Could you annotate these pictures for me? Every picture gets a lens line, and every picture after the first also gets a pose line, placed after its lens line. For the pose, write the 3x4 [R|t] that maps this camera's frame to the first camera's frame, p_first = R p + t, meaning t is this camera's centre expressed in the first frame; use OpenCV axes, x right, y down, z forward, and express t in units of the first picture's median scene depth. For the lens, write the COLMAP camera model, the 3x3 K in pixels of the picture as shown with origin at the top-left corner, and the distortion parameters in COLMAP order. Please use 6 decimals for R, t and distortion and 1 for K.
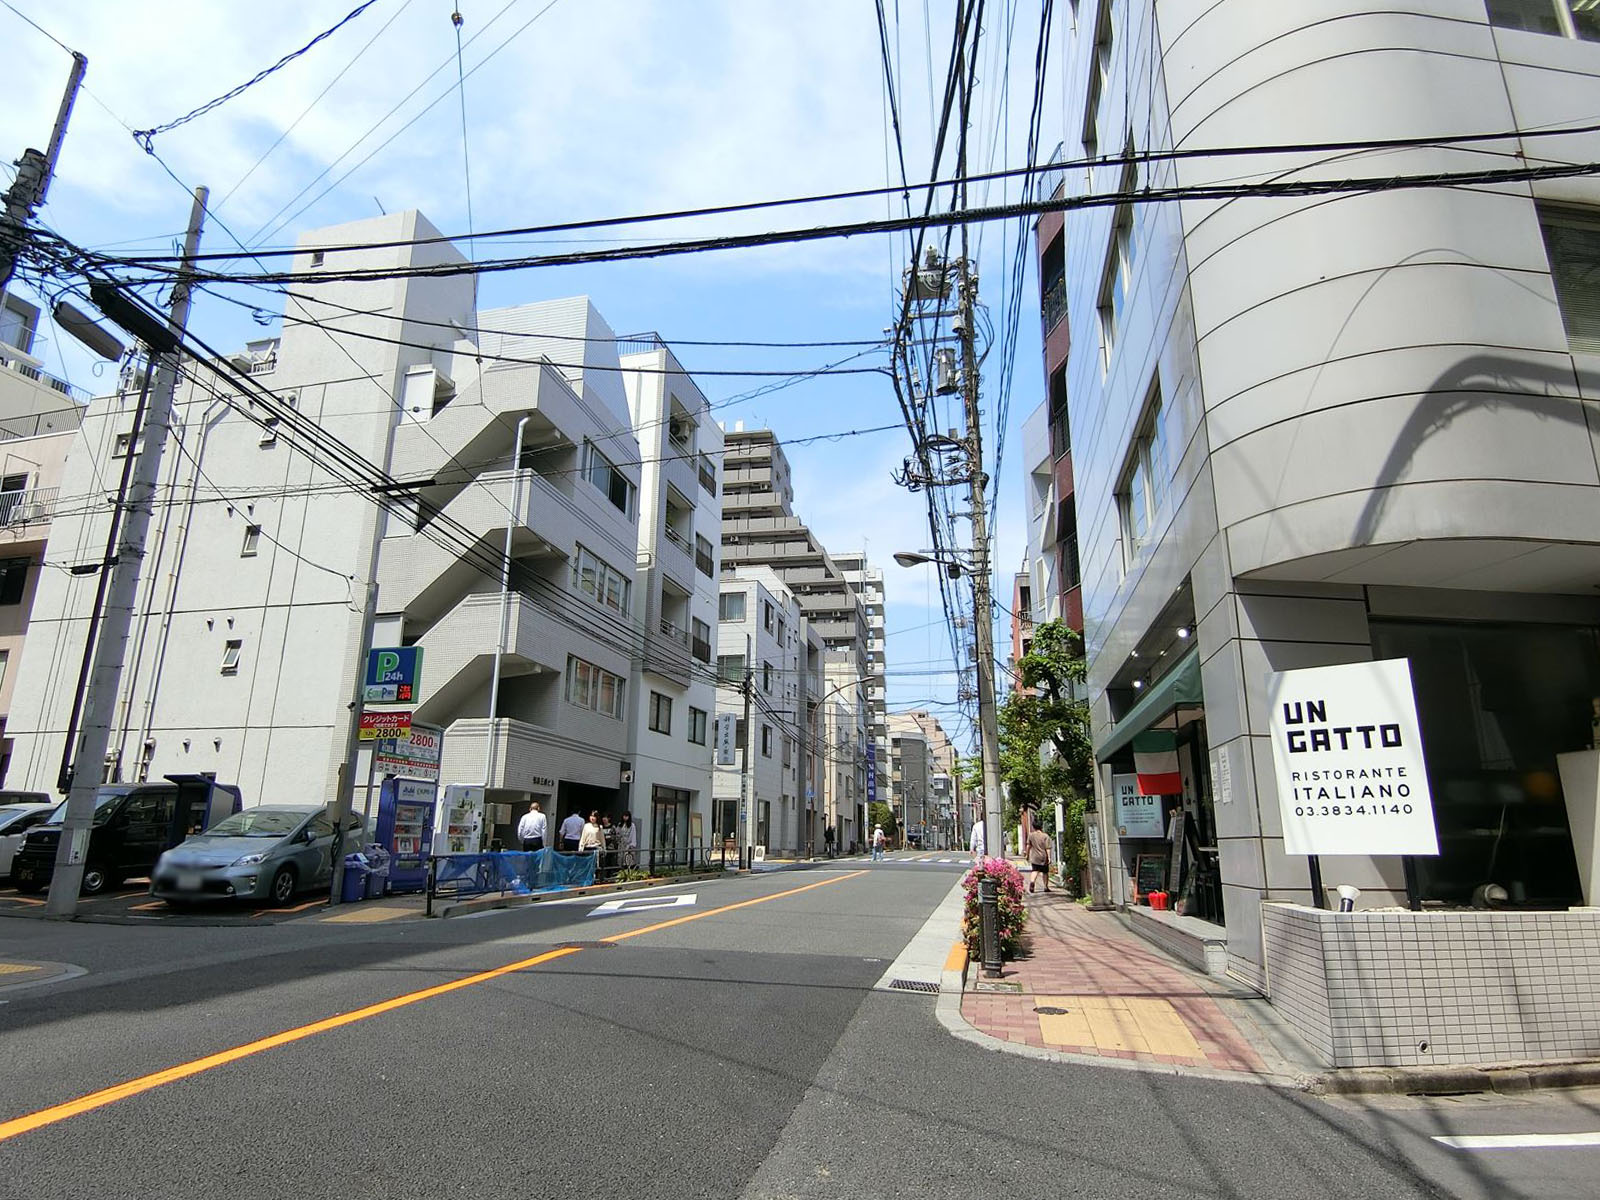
lens RADIAL K [[899.2, 0, 801.6], [0, 899.2, 604.1], [0, 0, 1]] dist [-0.007222, -0.001091]
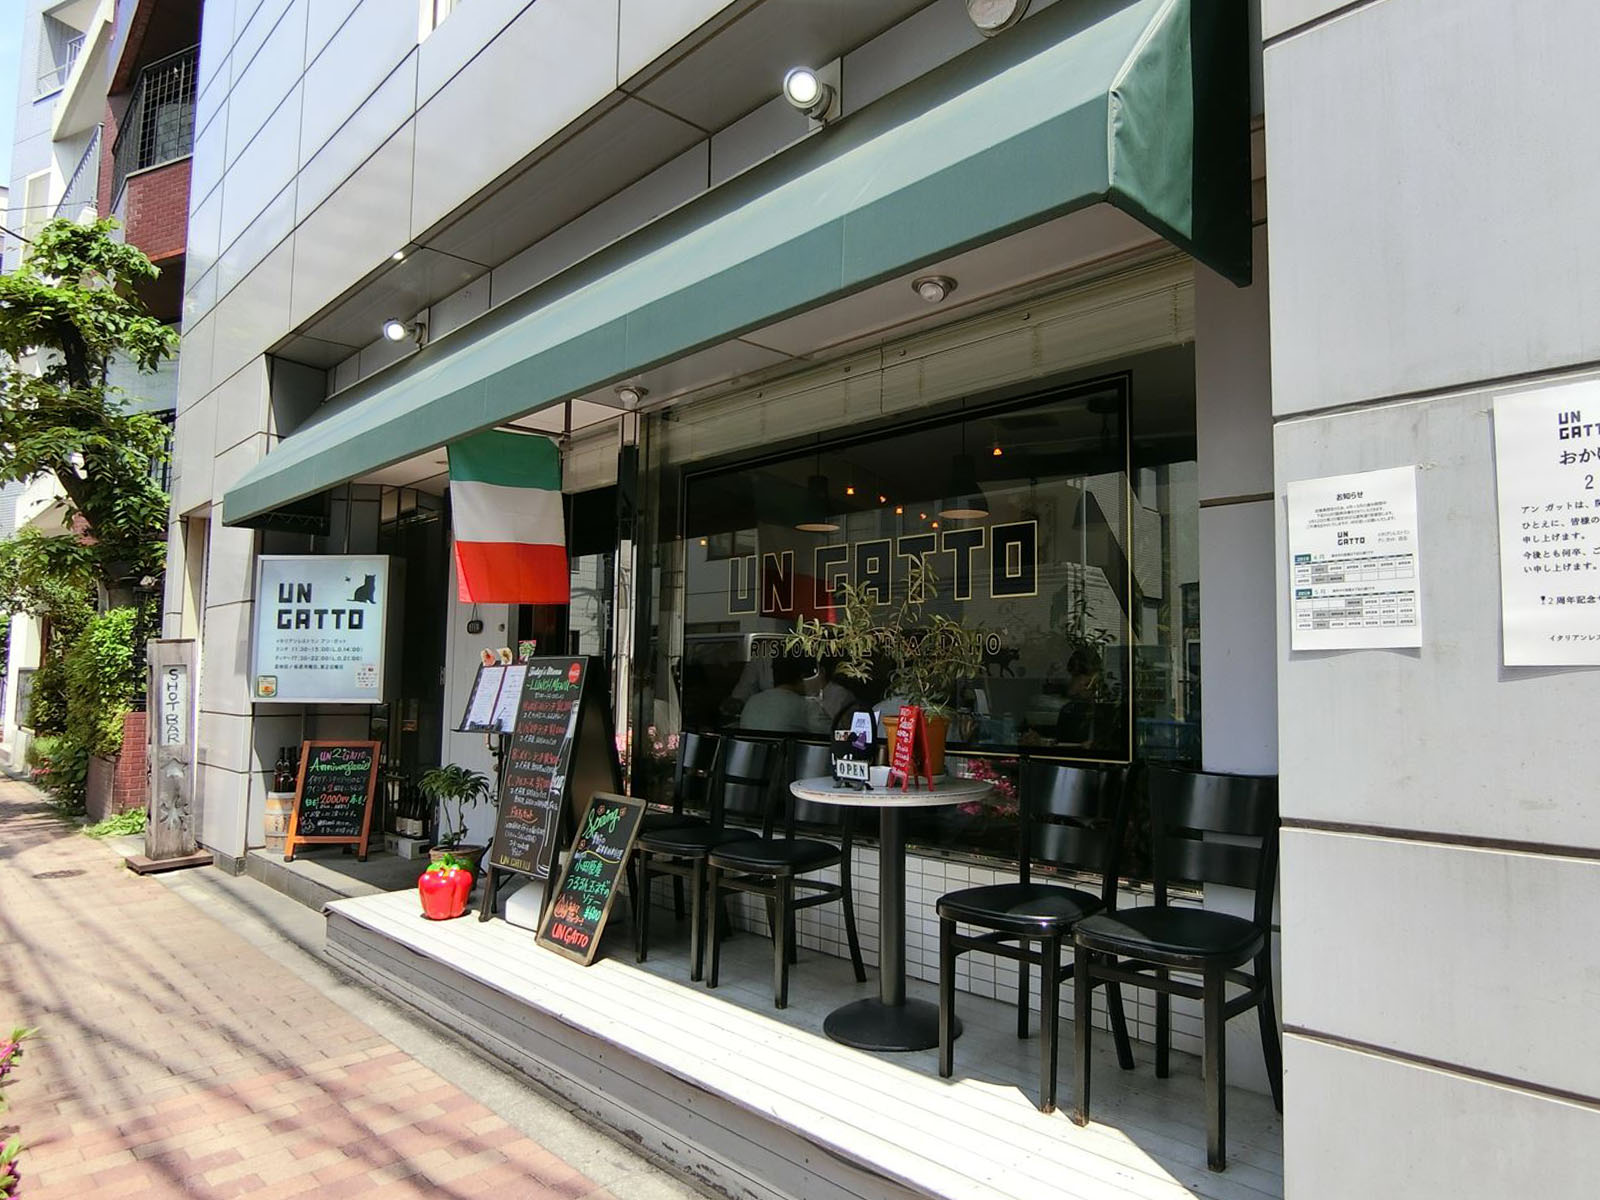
lens RADIAL K [[899.2, 0, 796.9], [0, 899.2, 611.0], [0, 0, 1]] dist [-0.007222, -0.001091]
pose [[0.524105, 0.054043, 0.849937, 0.123725], [-0.222897, 0.971902, 0.075649, 0.126401], [-0.821968, -0.229097, 0.521425, 0.564746]]
